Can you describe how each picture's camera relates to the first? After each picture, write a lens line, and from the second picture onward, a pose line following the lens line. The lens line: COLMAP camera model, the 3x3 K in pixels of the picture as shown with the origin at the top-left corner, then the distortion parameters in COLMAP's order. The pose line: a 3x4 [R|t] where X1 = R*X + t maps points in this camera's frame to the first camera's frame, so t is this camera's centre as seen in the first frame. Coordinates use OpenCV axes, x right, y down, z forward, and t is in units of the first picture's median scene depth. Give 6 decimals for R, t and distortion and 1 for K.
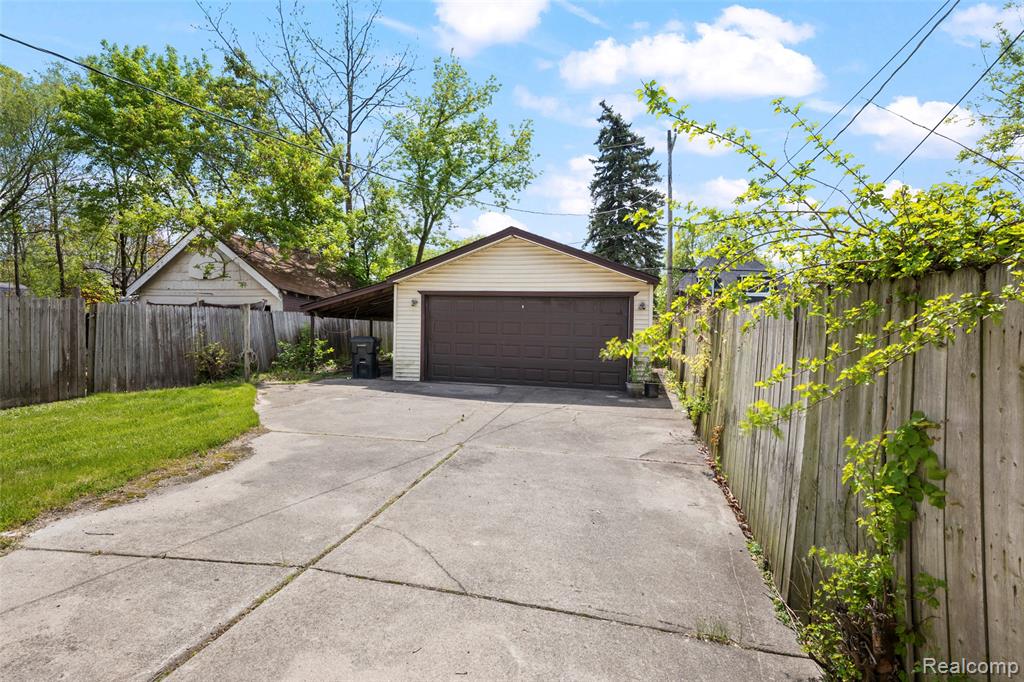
lens RADIAL K [[479.4, 0, 517.1], [0, 479.4, 343.0], [0, 0, 1]] dist [-0.003606, -0.001007]
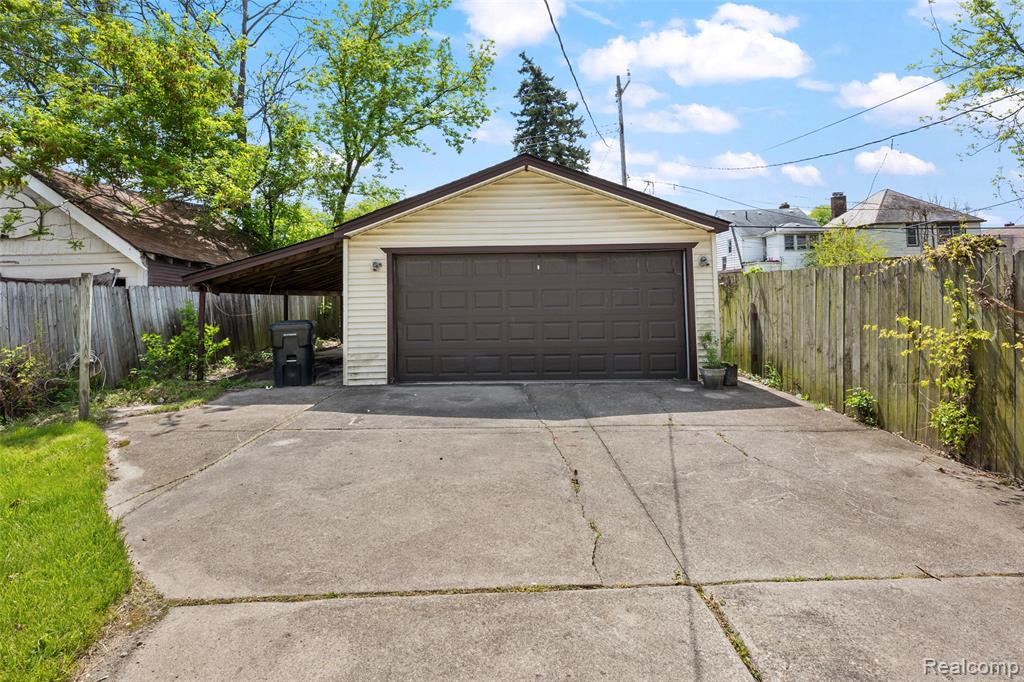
lens RADIAL K [[479.4, 0, 504.4], [0, 479.4, 273.1], [0, 0, 1]] dist [-0.003606, -0.001007]
pose [[0.975514, -0.029711, 0.217919, -0.161413], [0.046274, 0.996381, -0.071301, -0.016138], [-0.215012, 0.079639, 0.973359, 0.272033]]
